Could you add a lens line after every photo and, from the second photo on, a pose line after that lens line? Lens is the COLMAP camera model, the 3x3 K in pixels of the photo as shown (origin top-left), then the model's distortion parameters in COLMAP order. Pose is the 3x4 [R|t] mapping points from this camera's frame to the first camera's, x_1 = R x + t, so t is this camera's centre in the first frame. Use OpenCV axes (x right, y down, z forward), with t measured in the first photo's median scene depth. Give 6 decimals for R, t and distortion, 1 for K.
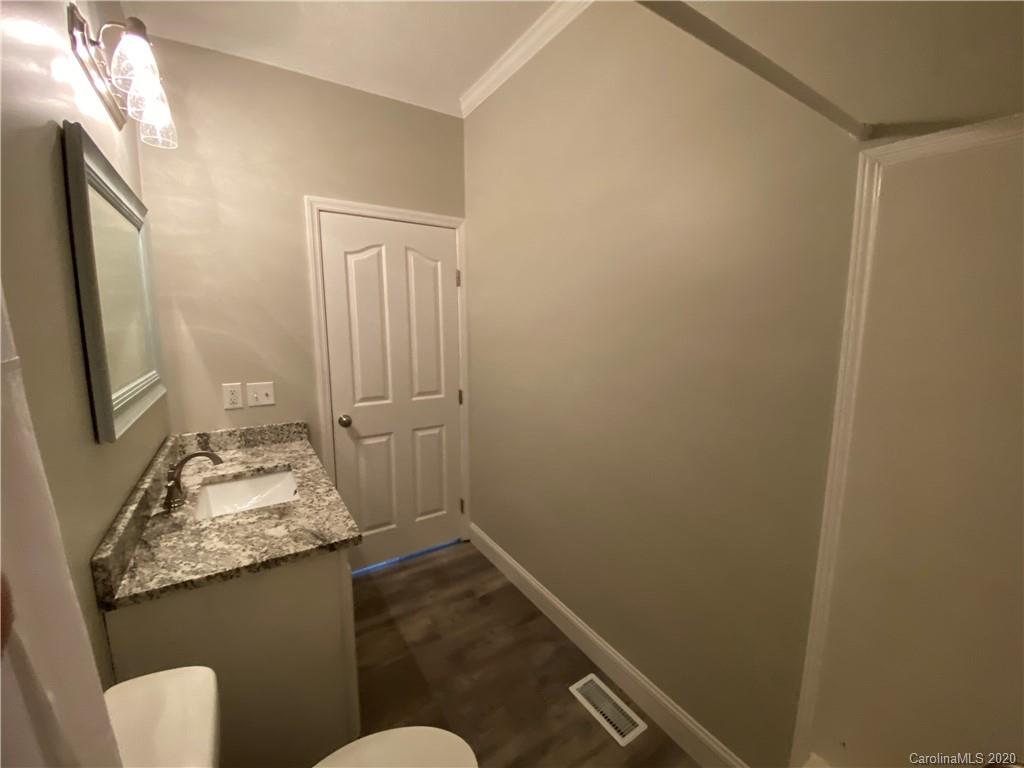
lens RADIAL K [[418.0, 0, 537.8], [0, 418.0, 402.6], [0, 0, 1]] dist [-0.018175, -0.005567]
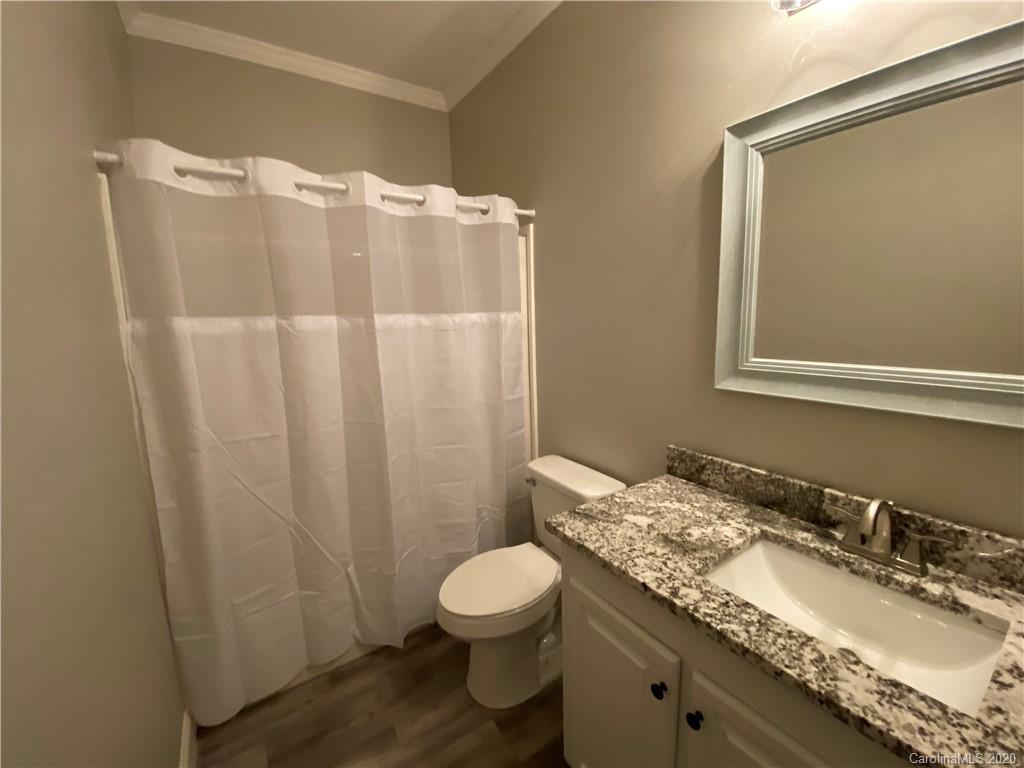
lens RADIAL K [[418.0, 0, 513.2], [0, 418.0, 383.1], [0, 0, 1]] dist [-0.018175, -0.005567]
pose [[-0.998546, 0.012008, 0.052547, -0.399341], [0.028666, 0.943885, 0.329029, -0.280703], [-0.045647, 0.330057, -0.942857, 1.755704]]
